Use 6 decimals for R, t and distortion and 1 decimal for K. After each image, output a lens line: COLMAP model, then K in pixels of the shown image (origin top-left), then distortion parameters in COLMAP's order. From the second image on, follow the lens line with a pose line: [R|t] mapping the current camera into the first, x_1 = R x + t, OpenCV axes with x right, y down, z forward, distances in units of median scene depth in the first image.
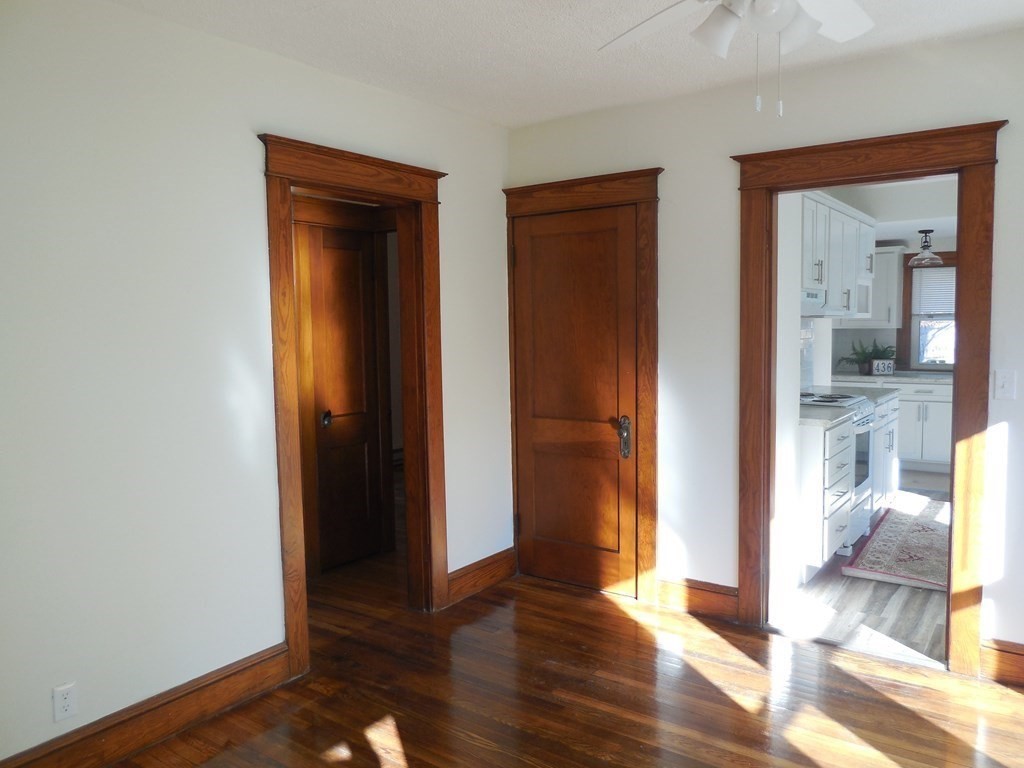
lens RADIAL K [[770.5, 0, 524.6], [0, 770.5, 376.3], [0, 0, 1]] dist [-0.015278, 0.020446]
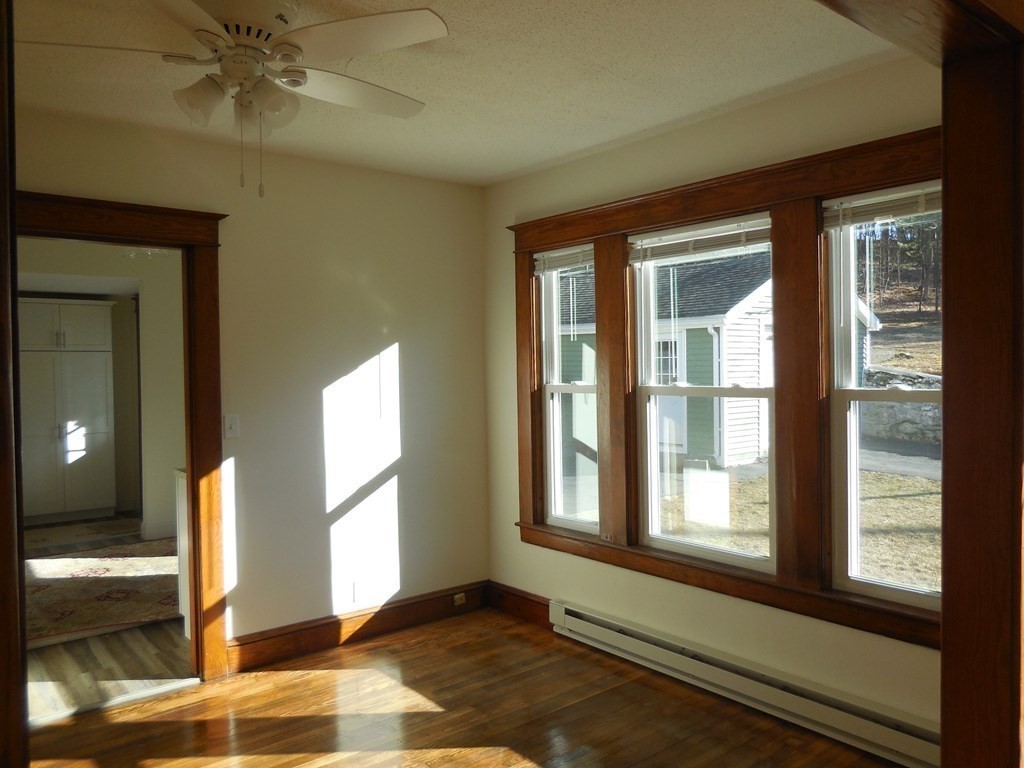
lens RADIAL K [[770.5, 0, 513.4], [0, 770.5, 378.7], [0, 0, 1]] dist [-0.015278, 0.020446]
pose [[0.279159, -0.011299, 0.960178, -0.321276], [0.076281, 0.997032, -0.010445, -0.013822], [-0.957210, 0.076159, 0.279193, 0.162869]]
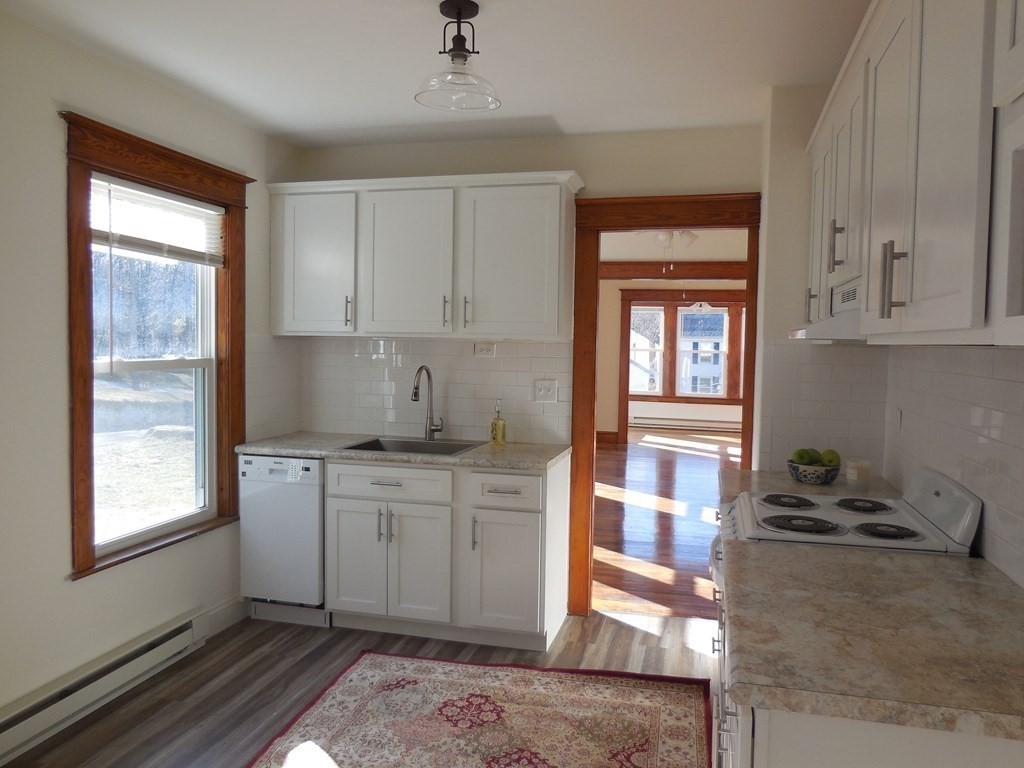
lens RADIAL K [[770.5, 0, 505.0], [0, 770.5, 379.8], [0, 0, 1]] dist [-0.015278, 0.020446]
pose [[-0.939138, 0.016559, -0.343141, 0.890032], [-0.028318, 0.991707, 0.125361, -0.133620], [0.342371, 0.127448, -0.930881, 1.670001]]
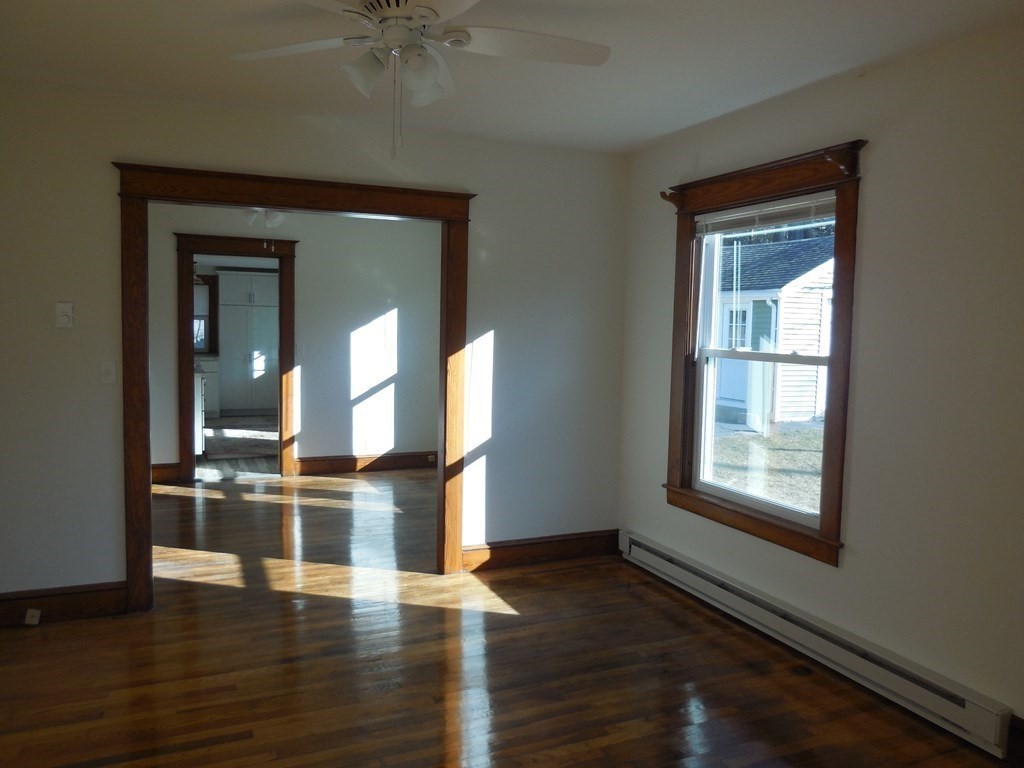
lens RADIAL K [[770.5, 0, 500.2], [0, 770.5, 377.9], [0, 0, 1]] dist [-0.015278, 0.020446]
pose [[0.524761, -0.037232, 0.850435, -0.812446], [0.030190, 0.999229, 0.025118, 0.042969], [-0.850714, 0.012494, 0.525480, -0.588741]]
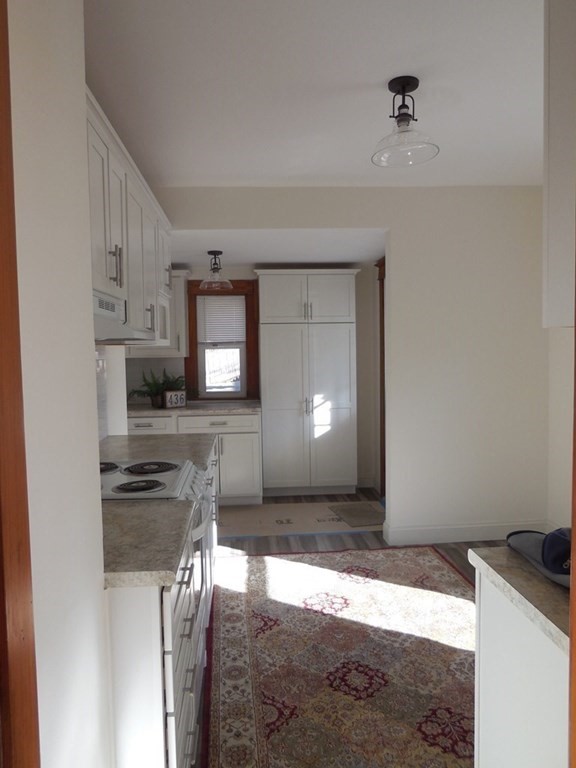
lens RADIAL K [[577.8, 0, 280.7], [0, 577.8, 383.0], [0, 0, 1]] dist [-0.015278, 0.020446]
pose [[0.780788, -0.040888, 0.623457, 0.242033], [0.052263, 0.998633, 0.000041, -0.046189], [-0.622606, 0.032552, 0.781858, 0.695999]]
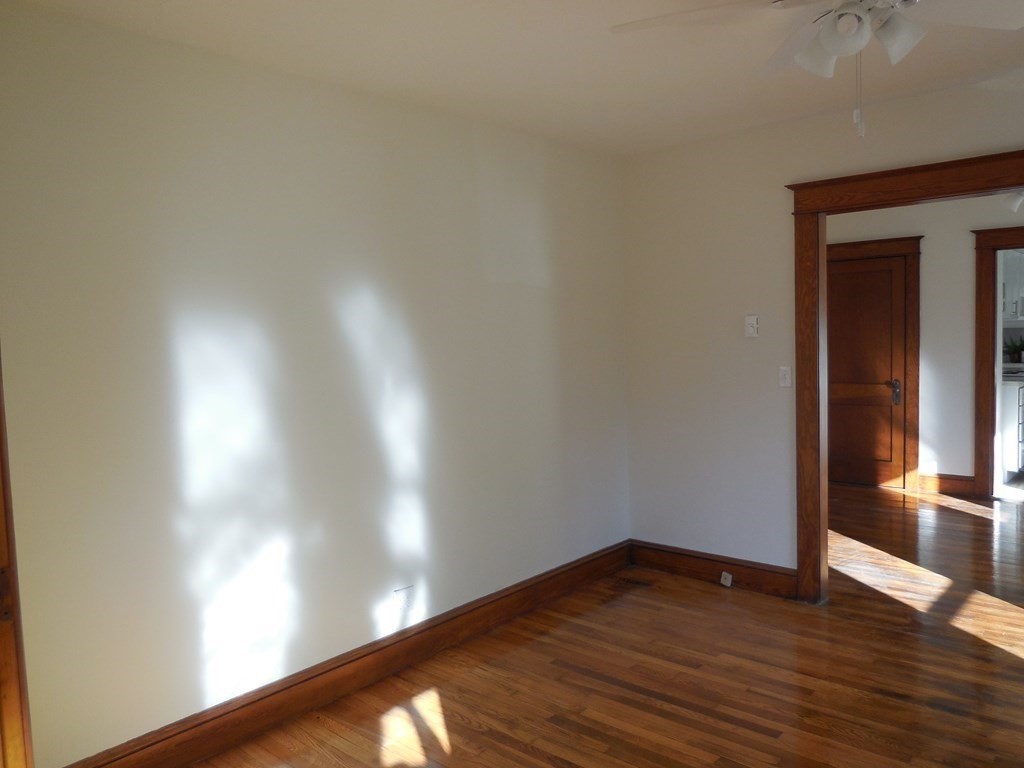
lens RADIAL K [[770.5, 0, 531.1], [0, 770.5, 377.3], [0, 0, 1]] dist [-0.015278, 0.020446]
pose [[0.995970, -0.007435, -0.089377, -0.513719], [0.006842, 0.999953, -0.006940, 0.051383], [0.089424, 0.006301, 0.995974, -0.750237]]
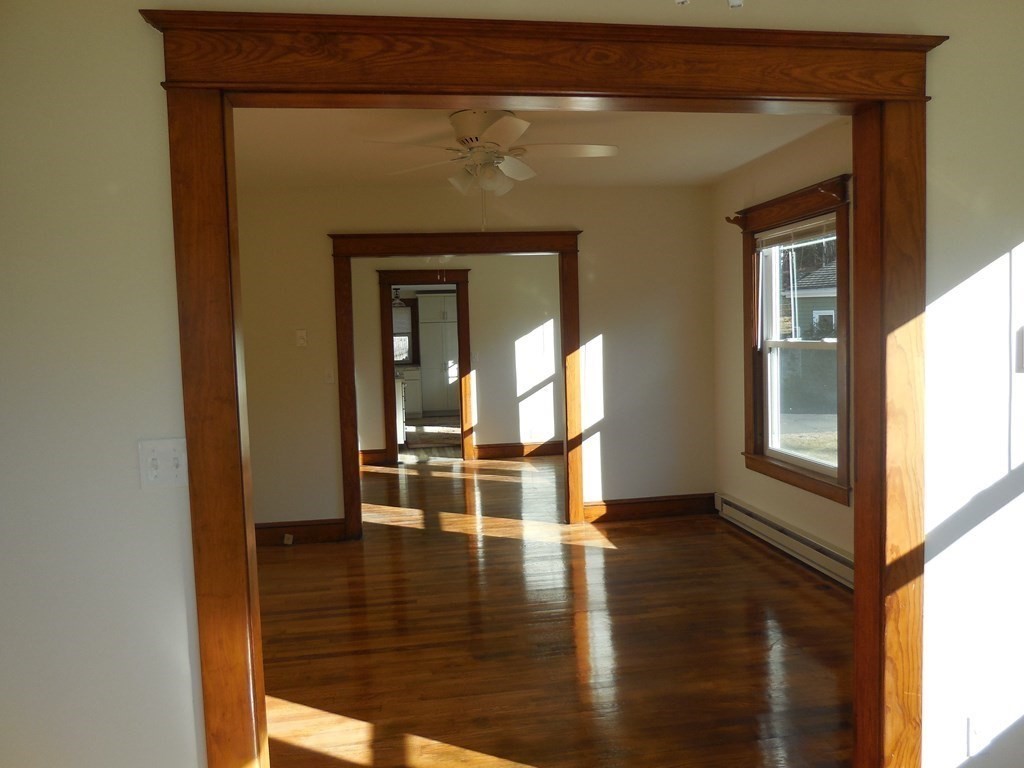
lens RADIAL K [[770.5, 0, 493.7], [0, 770.5, 374.9], [0, 0, 1]] dist [-0.015278, 0.020446]
pose [[0.734760, -0.049452, 0.676523, -0.986783], [0.067866, 0.997694, -0.000779, 0.065214], [-0.674924, 0.046485, 0.736421, -0.911084]]
